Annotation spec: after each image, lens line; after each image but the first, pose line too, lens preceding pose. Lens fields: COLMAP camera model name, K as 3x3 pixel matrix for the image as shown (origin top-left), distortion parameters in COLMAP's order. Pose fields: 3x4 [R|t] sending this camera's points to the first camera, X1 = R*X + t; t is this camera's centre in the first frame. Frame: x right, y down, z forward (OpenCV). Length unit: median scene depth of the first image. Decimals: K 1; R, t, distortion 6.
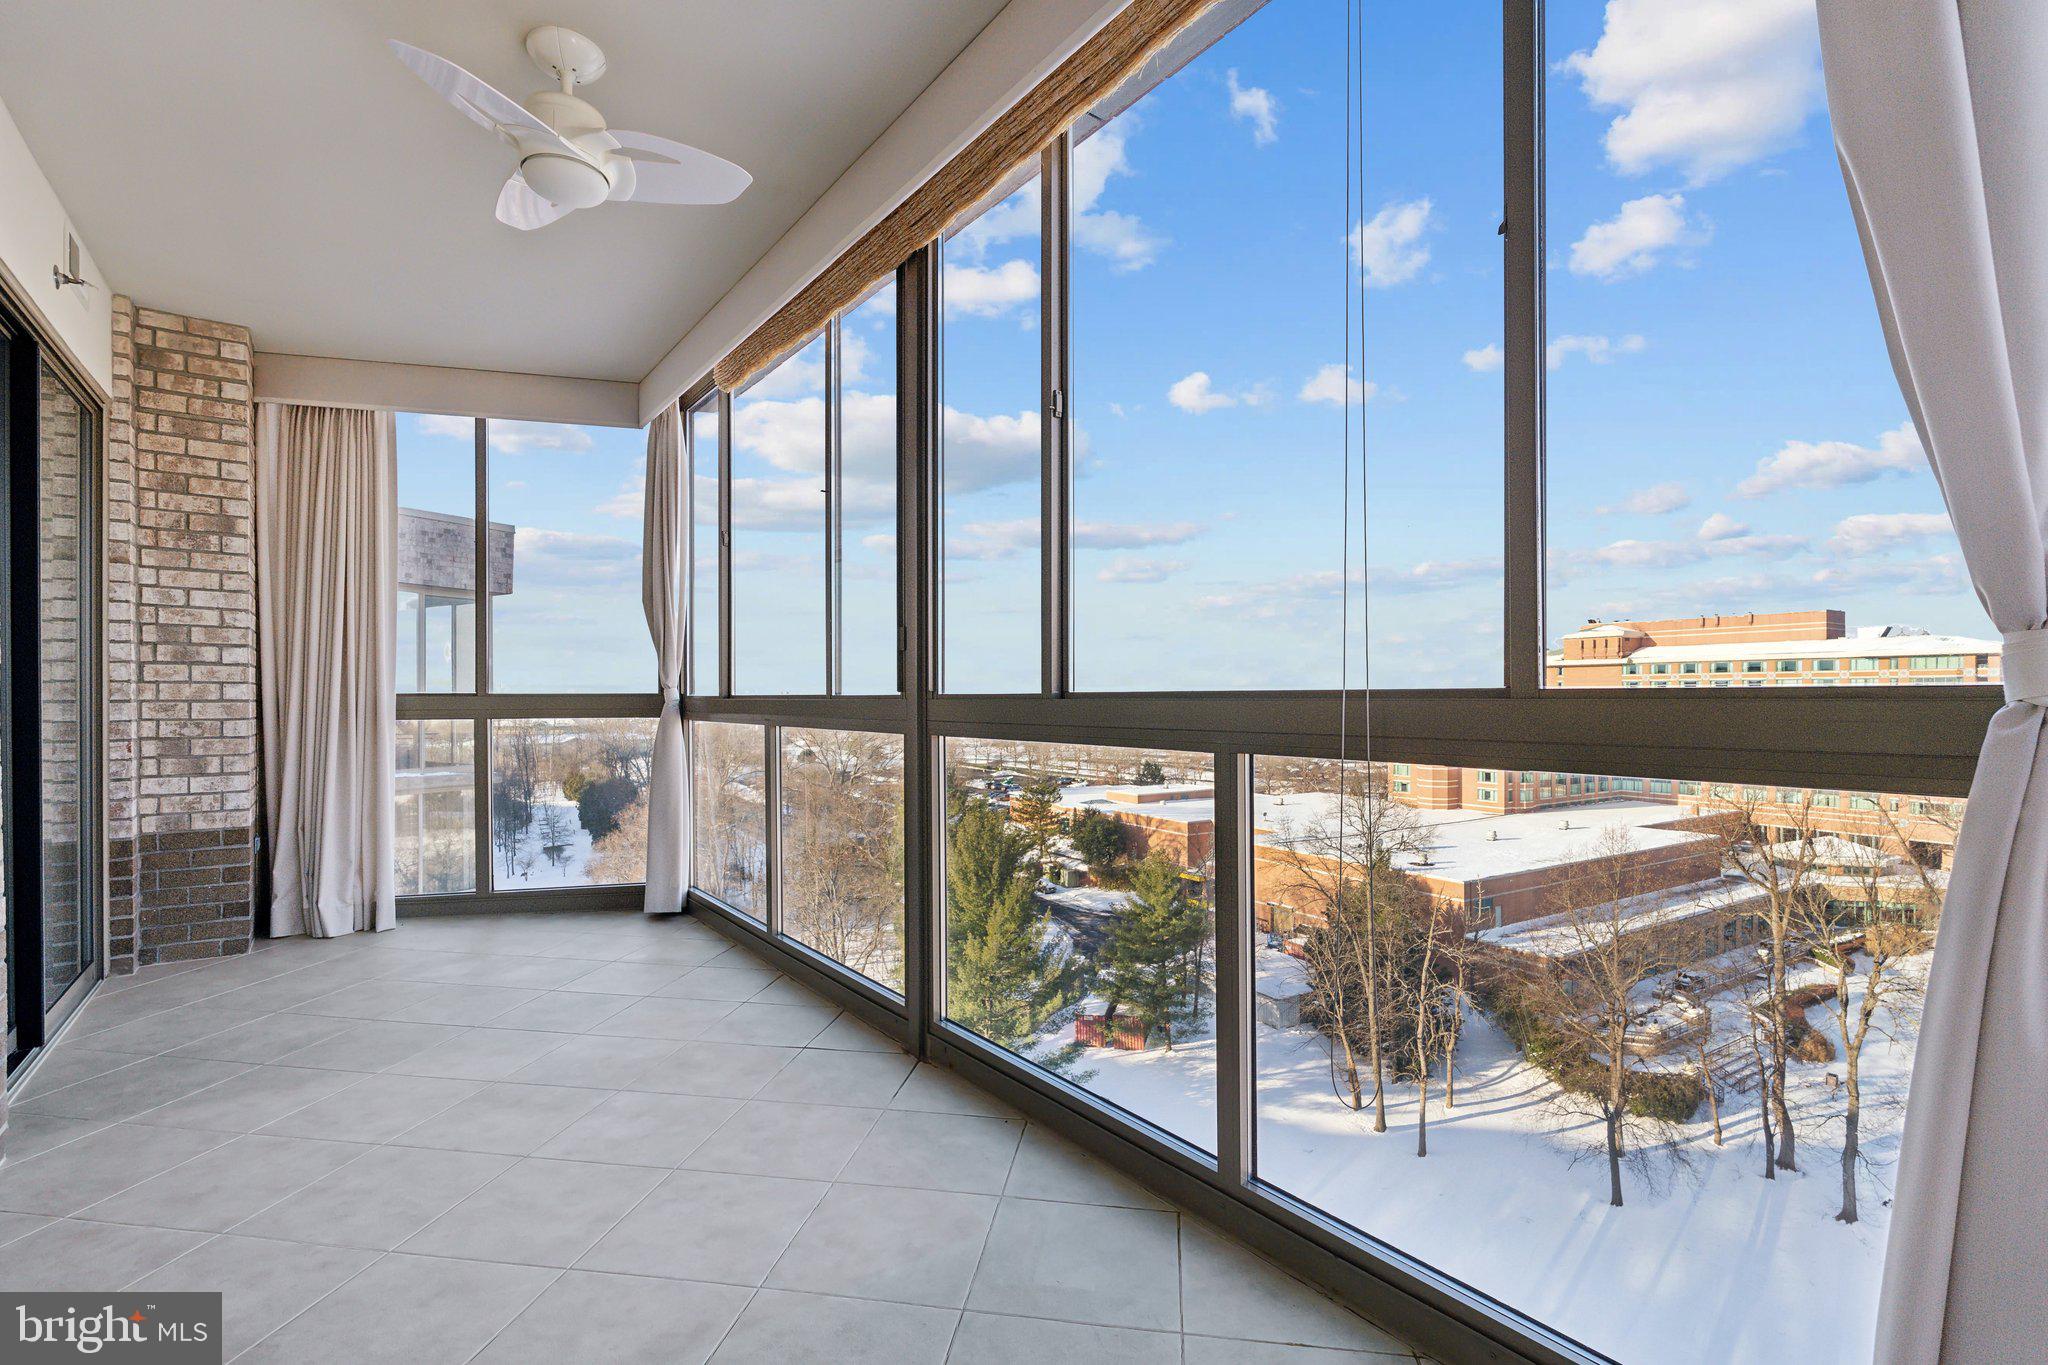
lens RADIAL K [[924.0, 0, 1029.5], [0, 924.0, 702.4], [0, 0, 1]] dist [-0.000264, -0.000159]
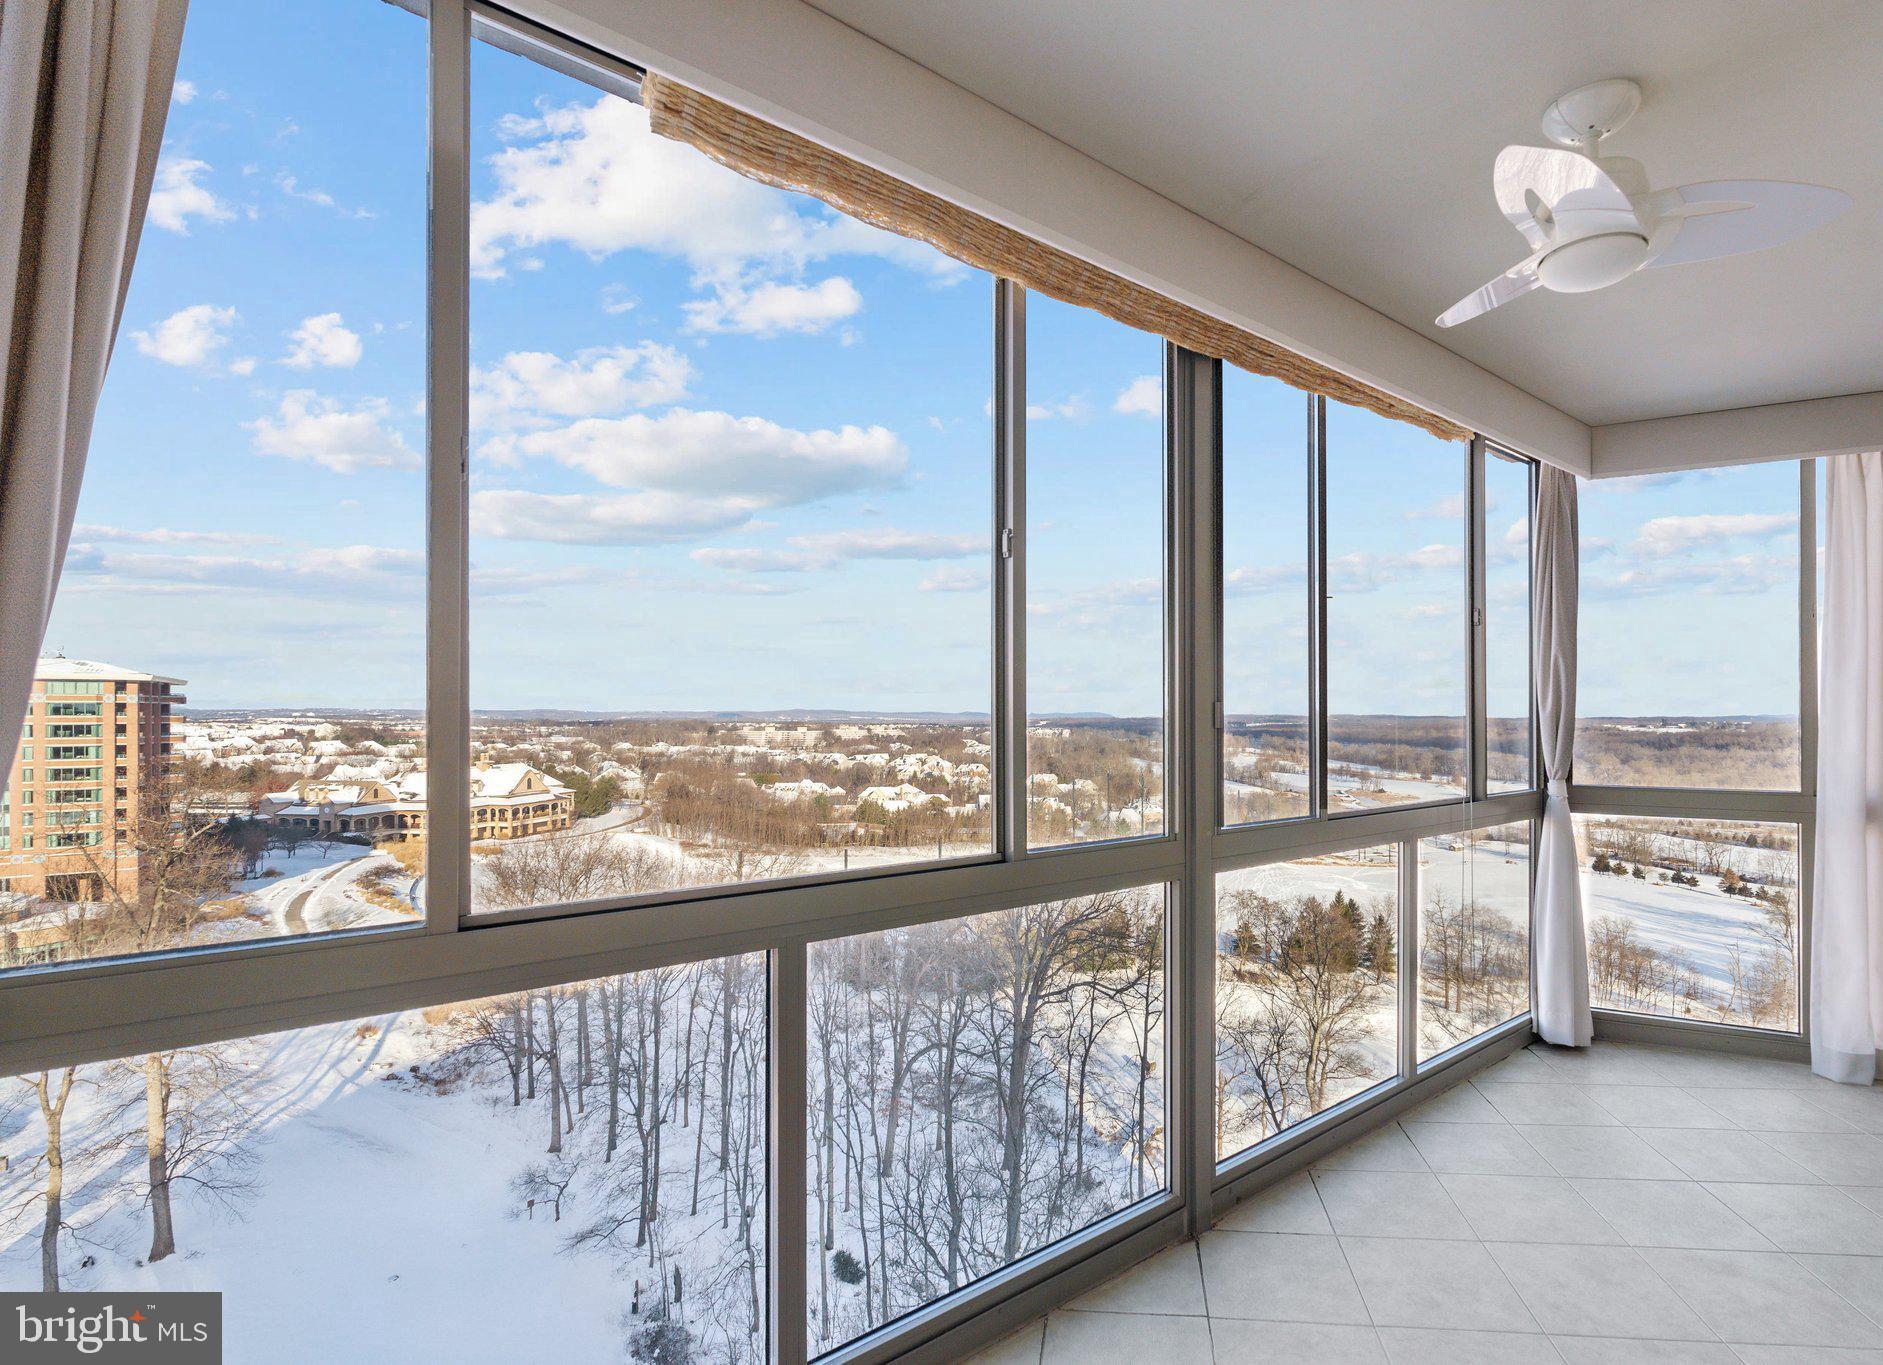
lens RADIAL K [[894.9, 0, 957.0], [0, 894.9, 716.5], [0, 0, 1]] dist [-0.000451, 0.000250]
pose [[0.999928, -0.011988, 0.000512, 0.113423], [0.011983, 0.999881, 0.009680, -0.000911], [-0.000628, -0.009673, 0.999953, 0.005743]]
